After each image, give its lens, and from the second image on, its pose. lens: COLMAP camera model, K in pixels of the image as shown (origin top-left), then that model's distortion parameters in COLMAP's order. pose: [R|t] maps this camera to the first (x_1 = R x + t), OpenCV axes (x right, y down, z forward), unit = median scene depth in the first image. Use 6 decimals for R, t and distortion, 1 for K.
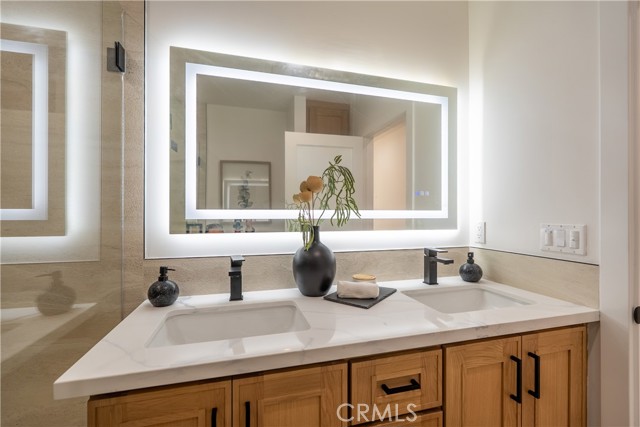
lens RADIAL K [[280.6, 0, 321.5], [0, 280.6, 212.2], [0, 0, 1]] dist [-0.001199, -0.000025]
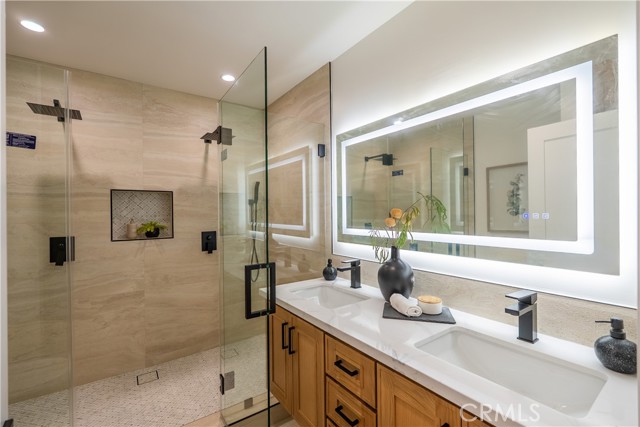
lens RADIAL K [[280.6, 0, 321.5], [0, 280.6, 212.2], [0, 0, 1]] dist [-0.001199, -0.000025]
pose [[0.352084, -0.004927, -0.935956, 1.075581], [0.017001, 0.999855, 0.001132, -0.110445], [0.935814, -0.016310, 0.352116, 0.280660]]
